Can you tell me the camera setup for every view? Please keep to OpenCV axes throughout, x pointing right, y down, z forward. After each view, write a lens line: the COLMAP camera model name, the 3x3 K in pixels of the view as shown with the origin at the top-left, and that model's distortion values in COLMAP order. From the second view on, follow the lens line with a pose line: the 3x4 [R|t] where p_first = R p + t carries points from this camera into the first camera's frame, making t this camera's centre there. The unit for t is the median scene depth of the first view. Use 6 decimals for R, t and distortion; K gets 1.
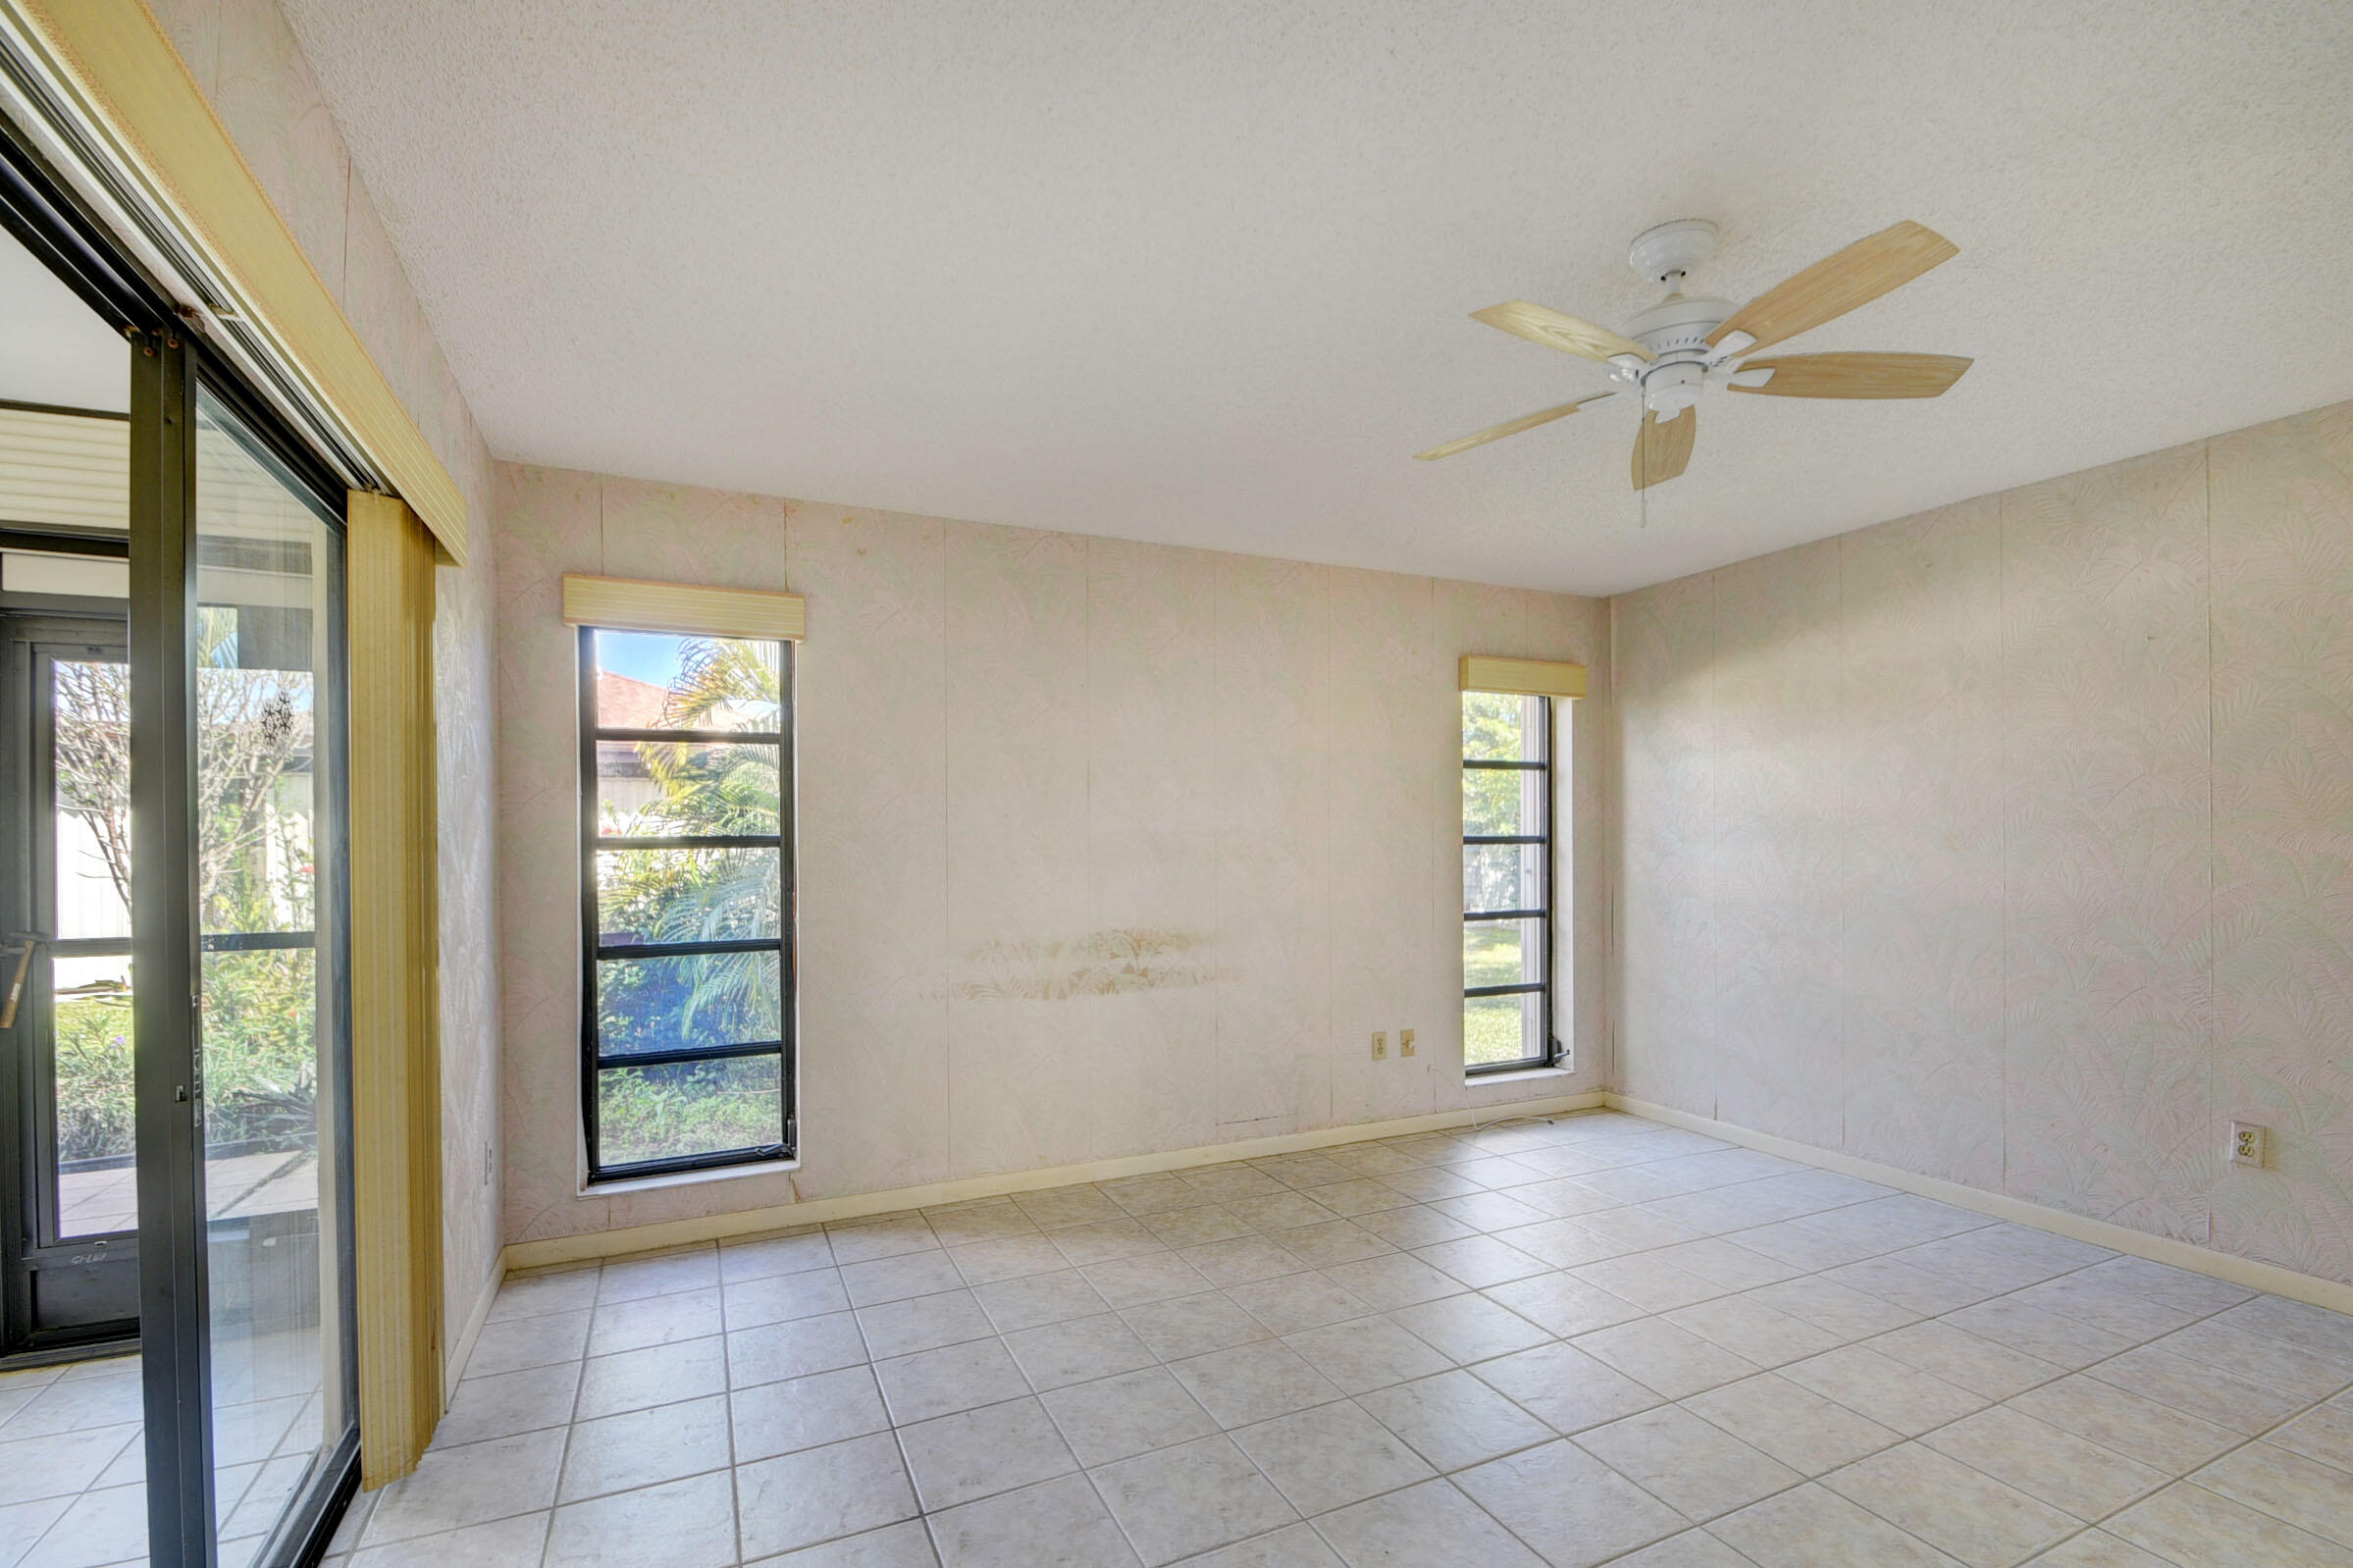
lens RADIAL K [[1043.4, 0, 1160.1], [0, 1043.4, 845.9], [0, 0, 1]] dist [0.000904, 0.000059]
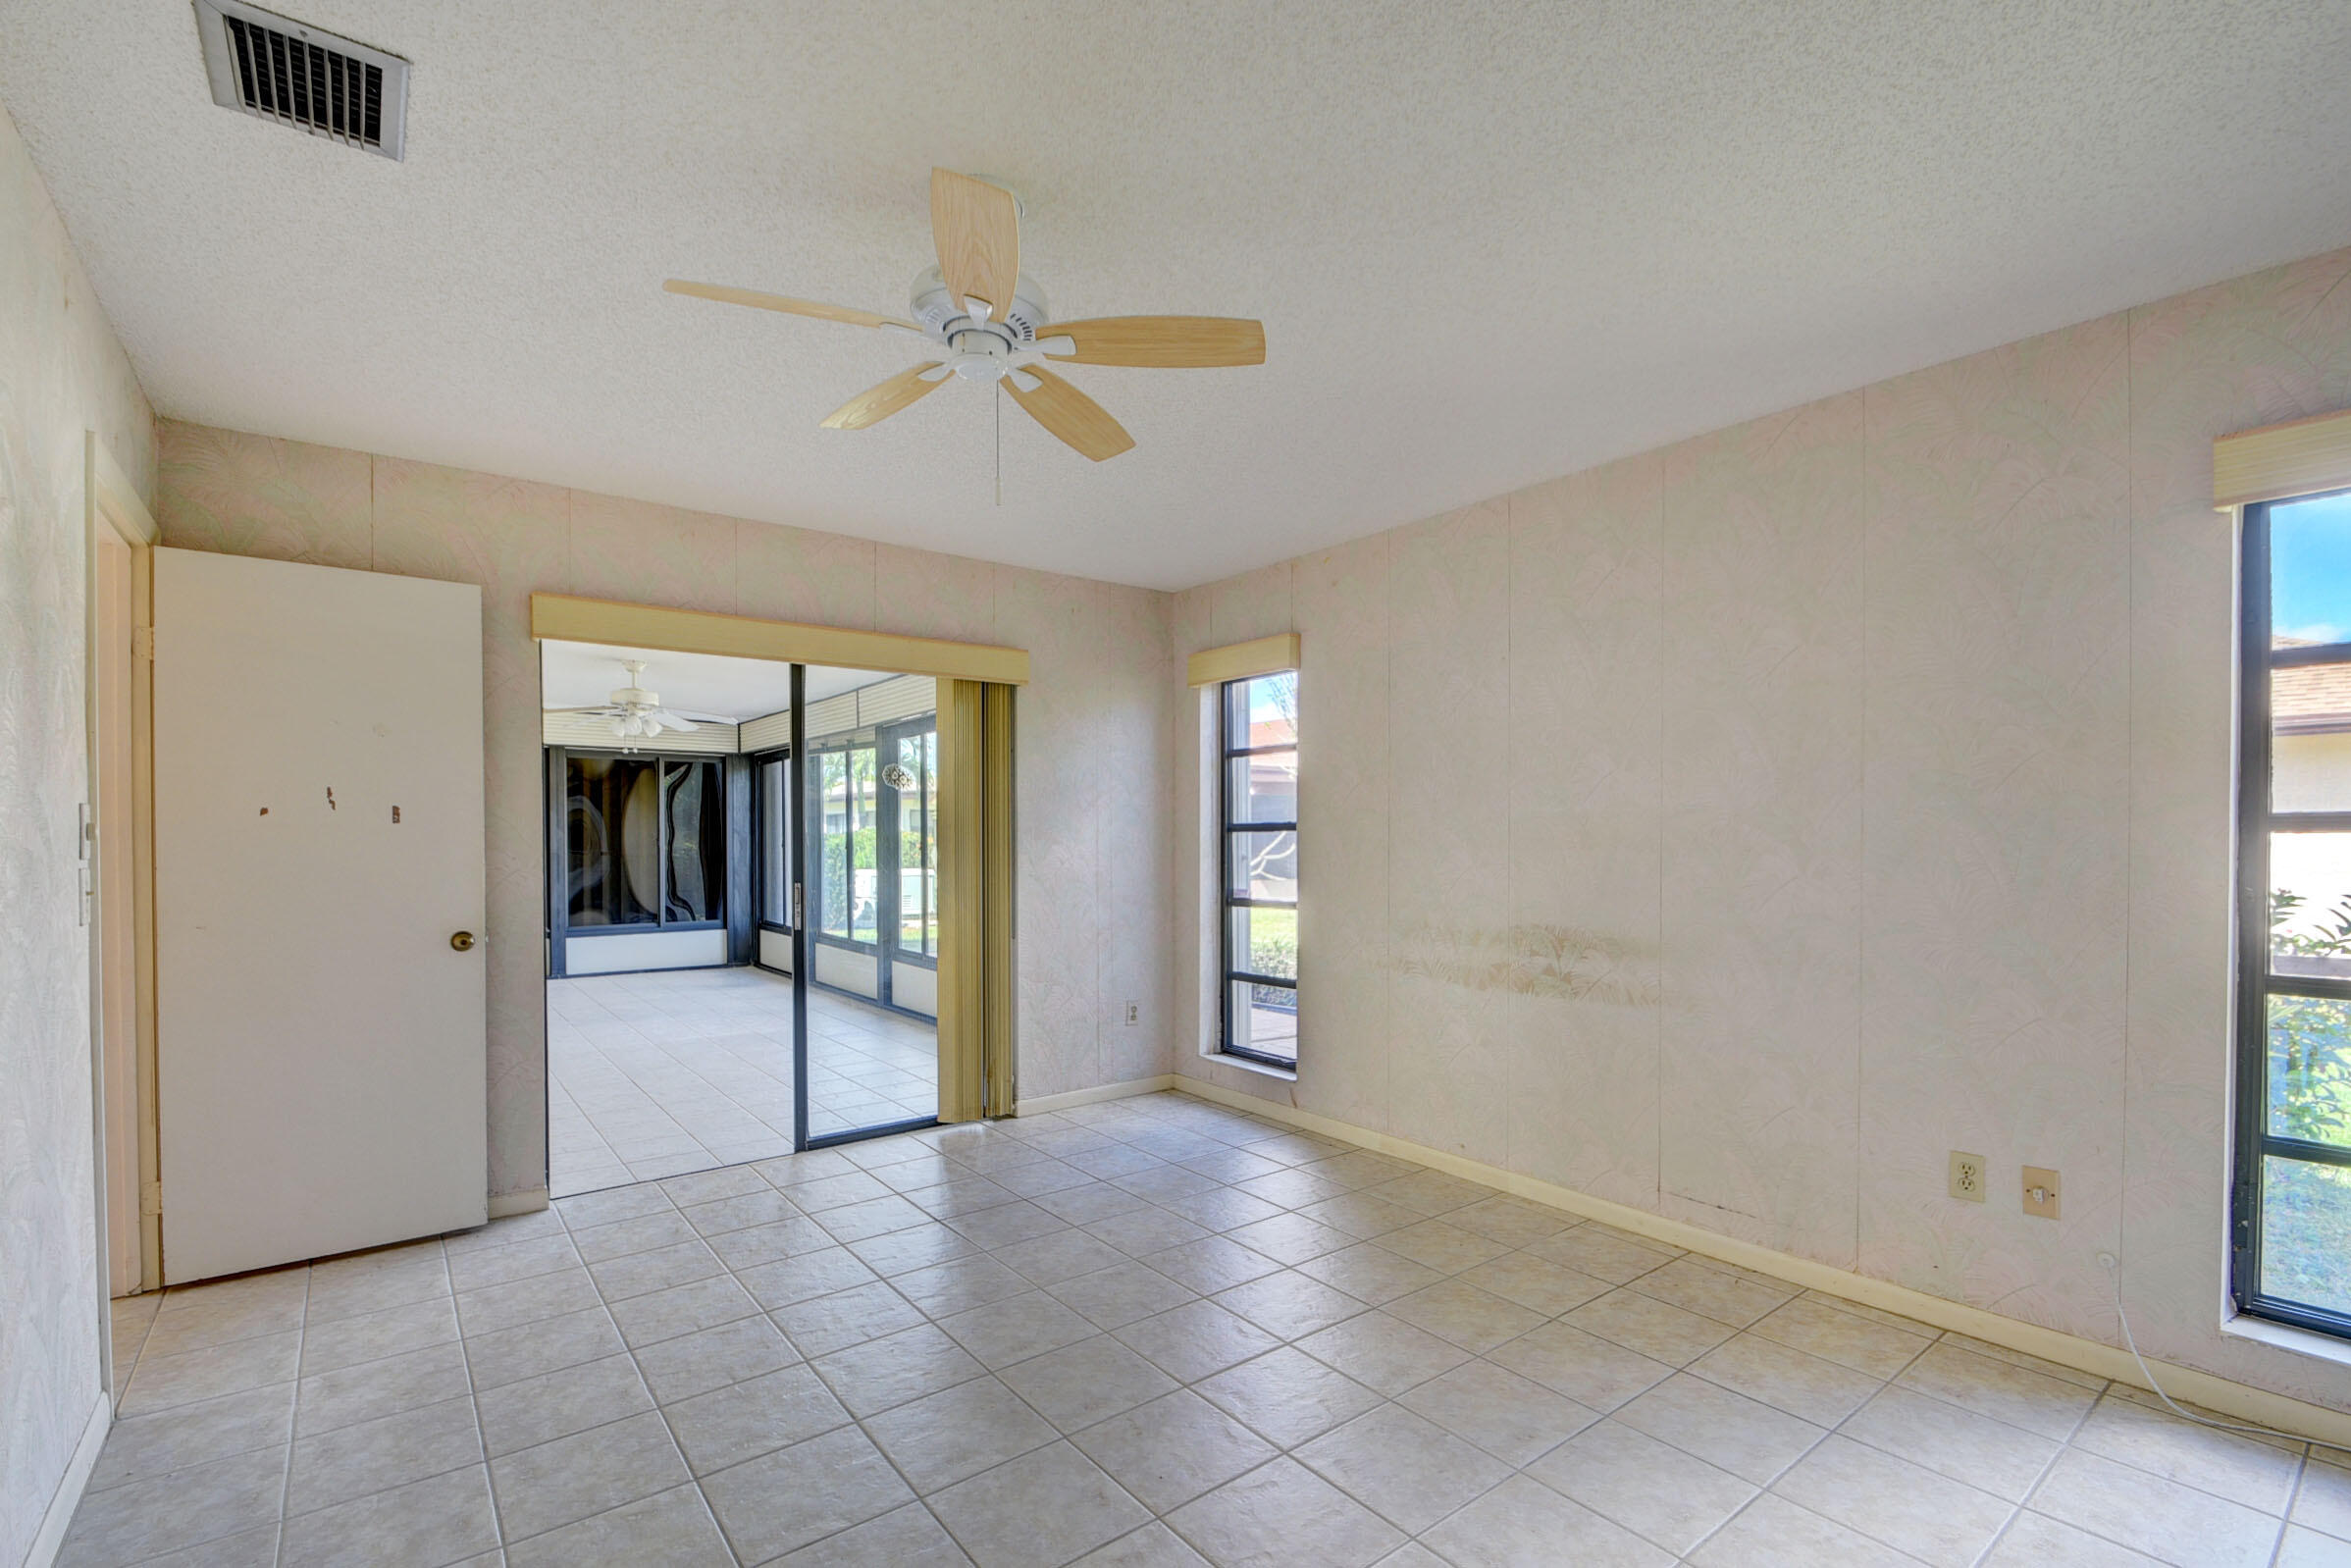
lens RADIAL K [[1042.5, 0, 1159.1], [0, 1042.5, 845.8], [0, 0, 1]] dist [0.000904, 0.000059]
pose [[0.219449, 0.017786, -0.975462, 0.754818], [0.002632, 0.999819, 0.018822, -0.004332], [0.975620, -0.006698, 0.219363, 0.489083]]
